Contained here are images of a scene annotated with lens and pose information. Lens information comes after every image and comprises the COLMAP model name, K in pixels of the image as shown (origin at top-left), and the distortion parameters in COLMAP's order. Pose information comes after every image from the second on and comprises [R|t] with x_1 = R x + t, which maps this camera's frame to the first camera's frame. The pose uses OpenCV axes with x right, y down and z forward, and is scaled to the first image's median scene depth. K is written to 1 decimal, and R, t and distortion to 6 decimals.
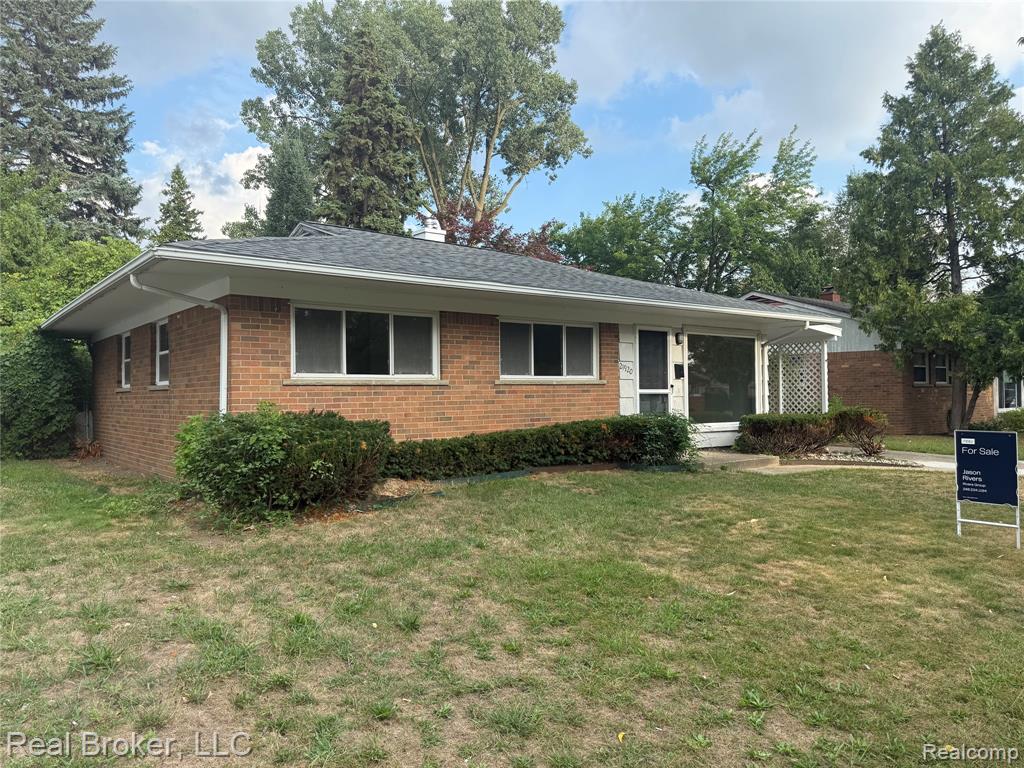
lens RADIAL K [[723.9, 0, 512.0], [0, 723.9, 384.0], [0, 0, 1]] dist [0.057908, -0.000283]
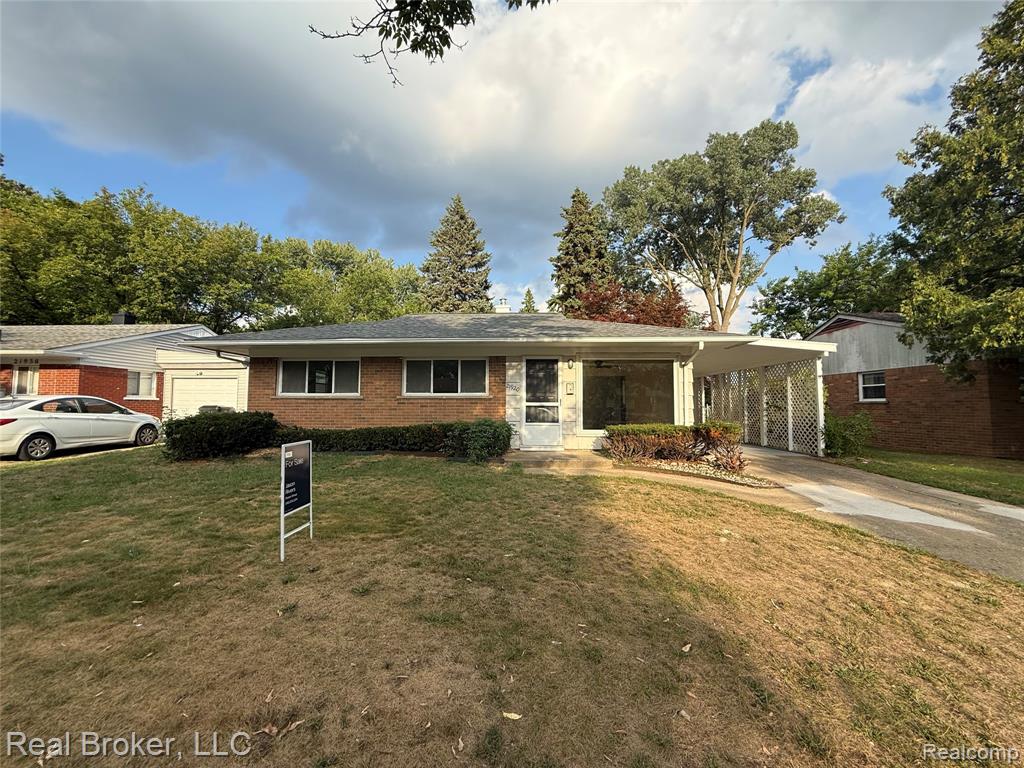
lens RADIAL K [[410.7, 0, 514.2], [0, 410.7, 383.3], [0, 0, 1]] dist [0.001534, 0.000106]
pose [[0.762644, -0.020121, -0.646506, 0.662422], [-0.001659, 0.999452, -0.033062, -0.003366], [0.646817, 0.026287, 0.762192, 0.396022]]
